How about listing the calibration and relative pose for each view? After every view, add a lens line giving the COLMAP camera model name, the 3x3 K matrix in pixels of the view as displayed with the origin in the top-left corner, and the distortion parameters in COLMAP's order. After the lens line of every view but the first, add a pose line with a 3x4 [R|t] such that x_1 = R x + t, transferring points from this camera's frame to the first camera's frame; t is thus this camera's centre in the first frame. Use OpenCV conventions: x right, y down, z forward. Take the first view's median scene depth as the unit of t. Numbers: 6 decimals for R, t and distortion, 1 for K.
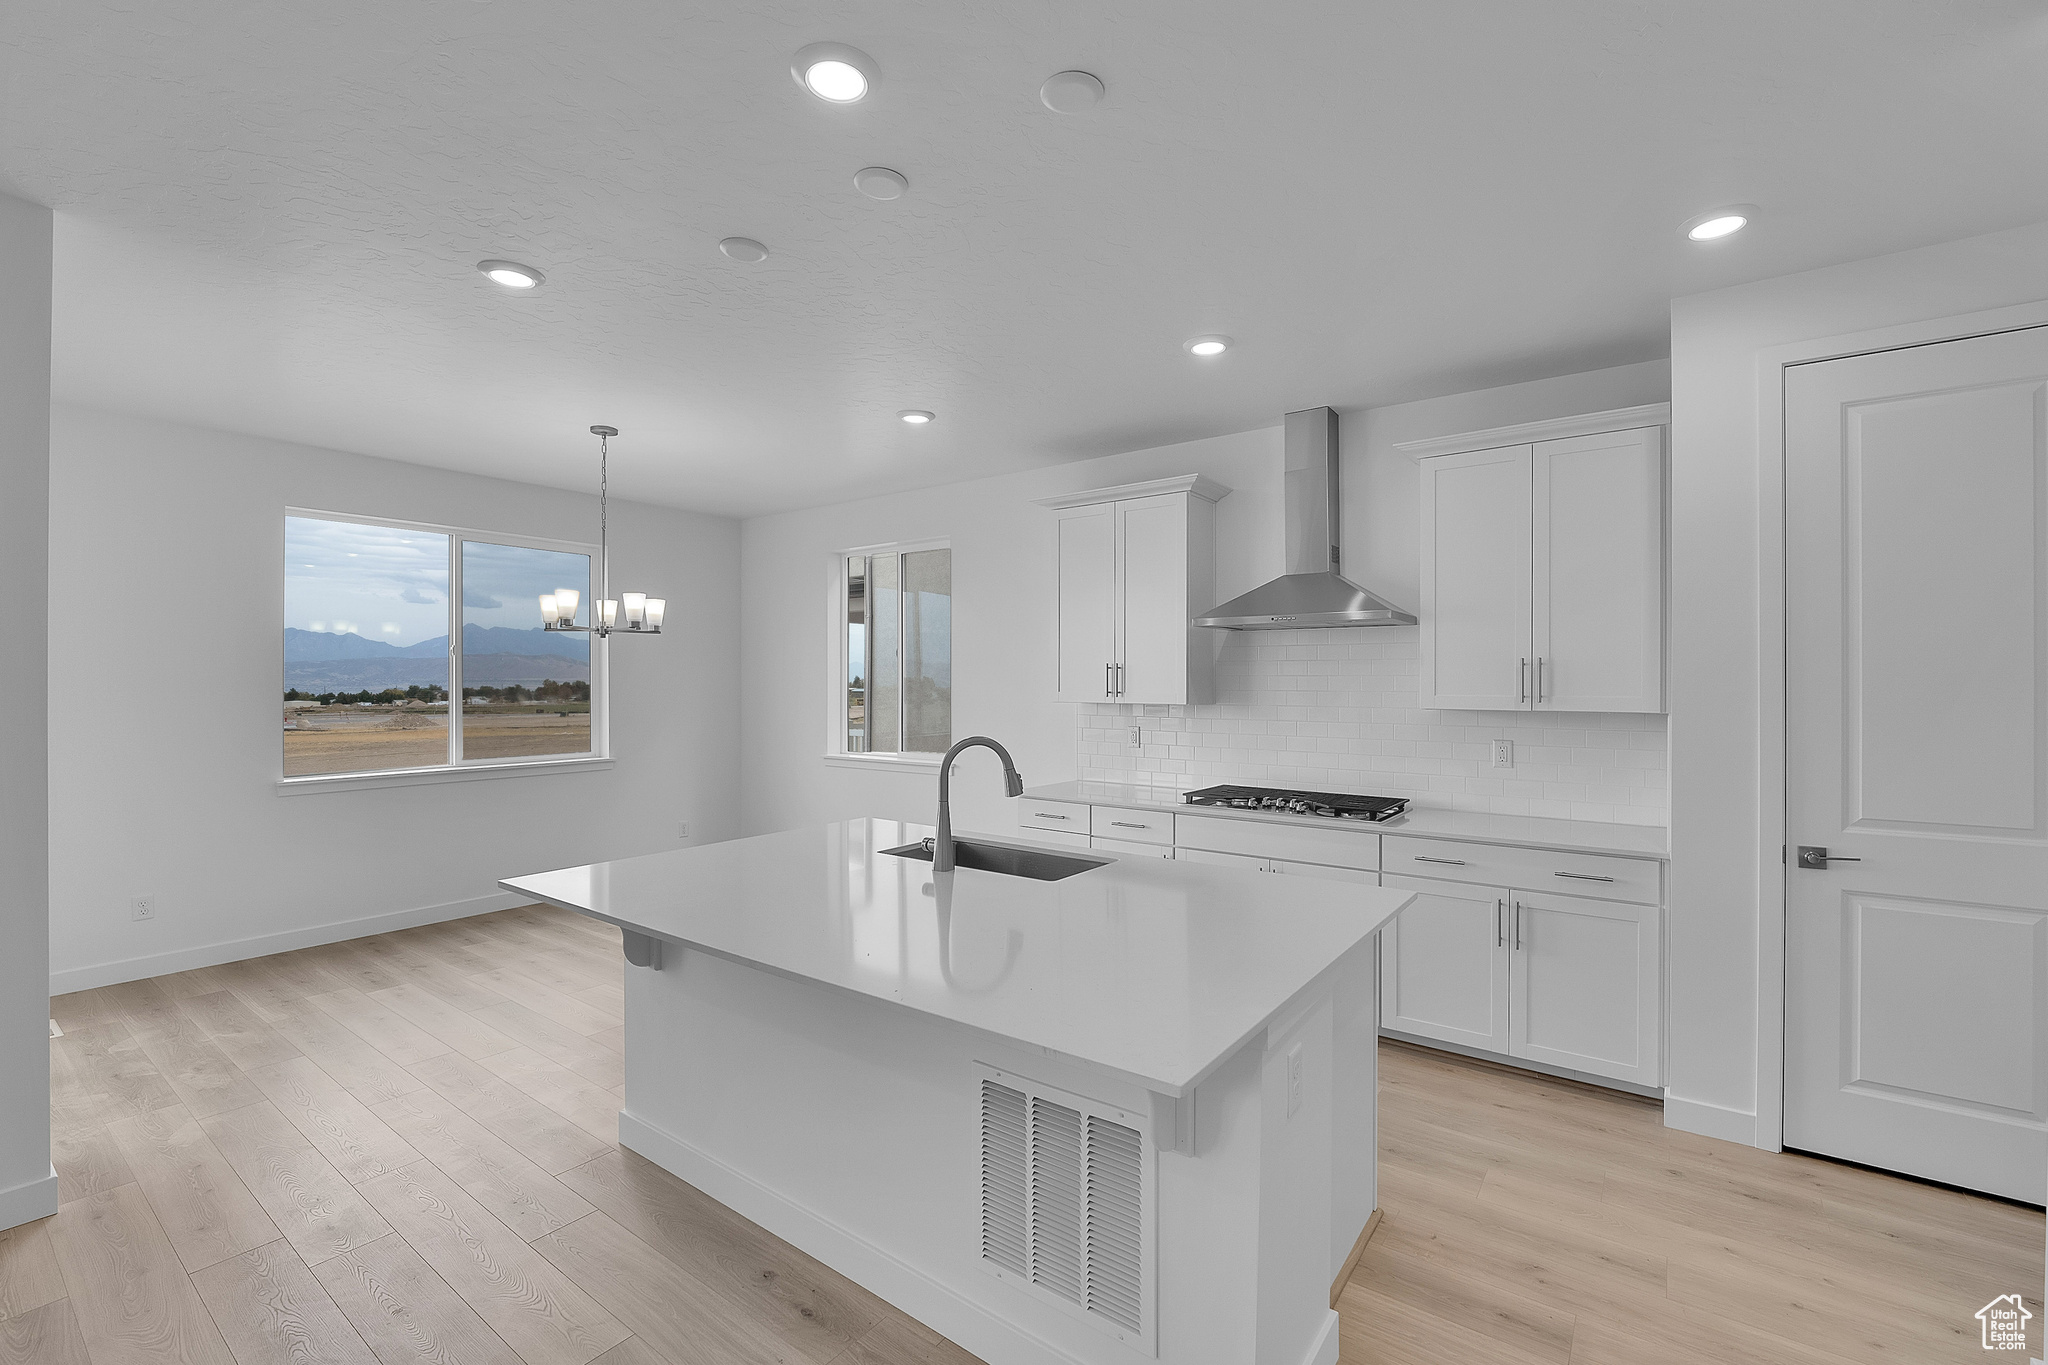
lens RADIAL K [[857.2, 0, 1029.0], [0, 857.2, 679.9], [0, 0, 1]] dist [-0.013334, 0.000288]
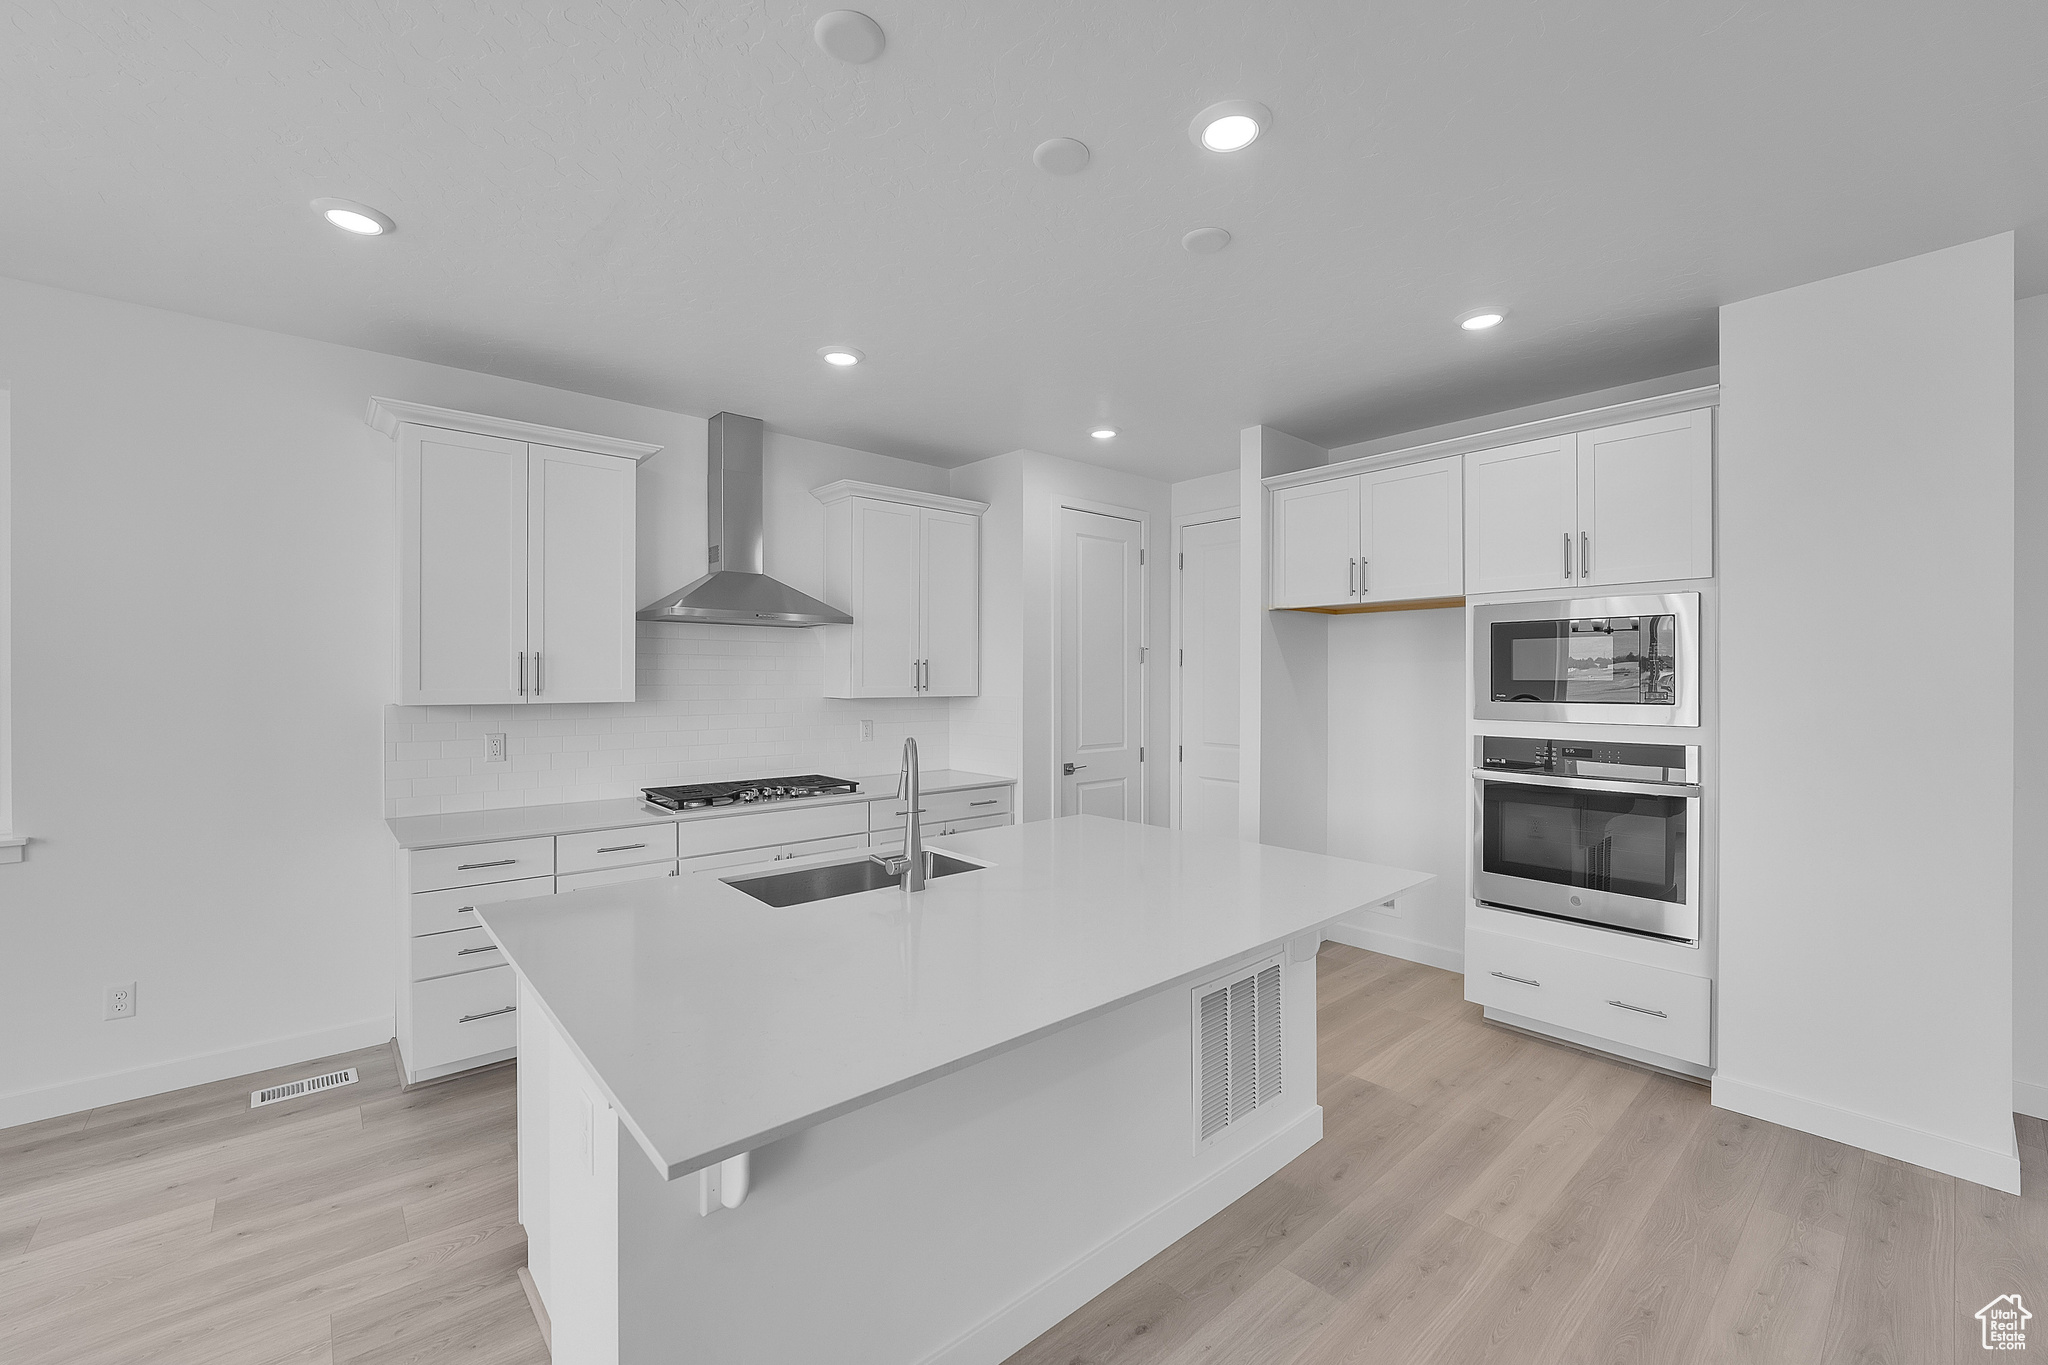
lens RADIAL K [[832.1, 0, 1000.0], [0, 832.1, 675.5], [0, 0, 1]] dist [-0.019623, -0.000267]
pose [[0.230100, -0.000058, 0.973167, -0.633645], [-0.002516, 0.999997, 0.000655, -0.000117], [-0.973164, -0.002599, 0.230099, 0.495403]]
